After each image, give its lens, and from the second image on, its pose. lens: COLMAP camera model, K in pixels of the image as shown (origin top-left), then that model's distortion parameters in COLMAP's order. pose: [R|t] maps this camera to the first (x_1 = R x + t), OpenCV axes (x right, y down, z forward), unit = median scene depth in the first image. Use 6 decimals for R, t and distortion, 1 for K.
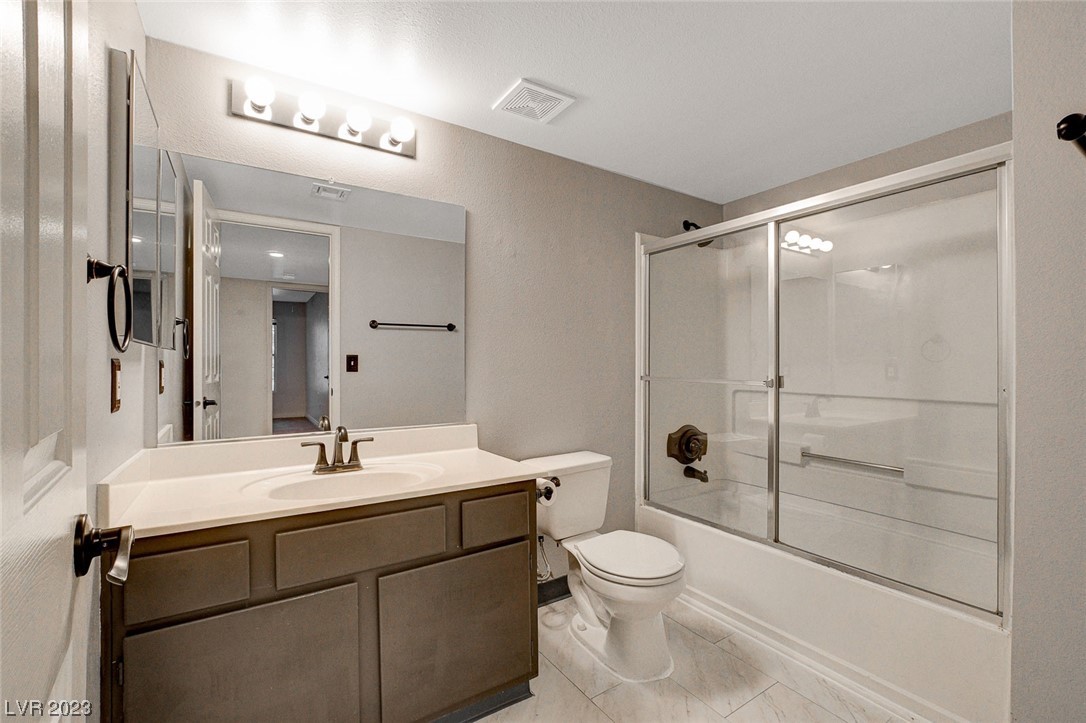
lens RADIAL K [[473.2, 0, 552.3], [0, 473.2, 358.1], [0, 0, 1]] dist [-0.022888, 0.004507]
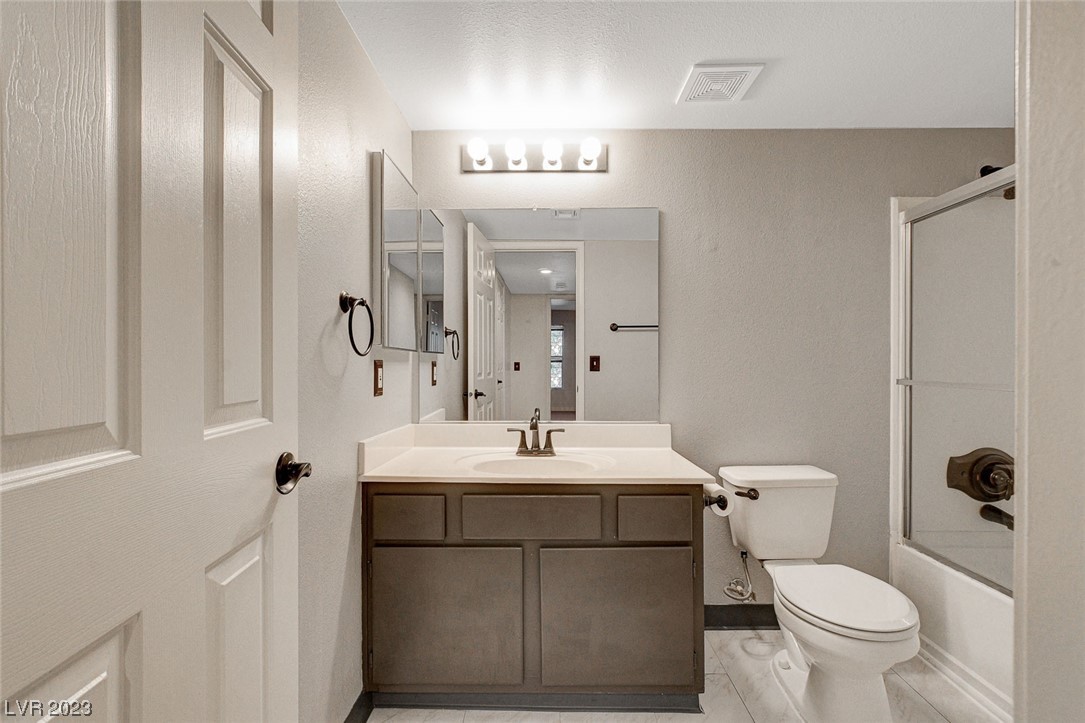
lens RADIAL K [[472.7, 0, 537.0], [0, 472.7, 359.3], [0, 0, 1]] dist [-0.022888, 0.004507]
pose [[0.822802, -0.005668, -0.568300, 0.176609], [0.006509, 0.999979, -0.000550, 0.001505], [0.568291, -0.003247, 0.822821, 0.026602]]
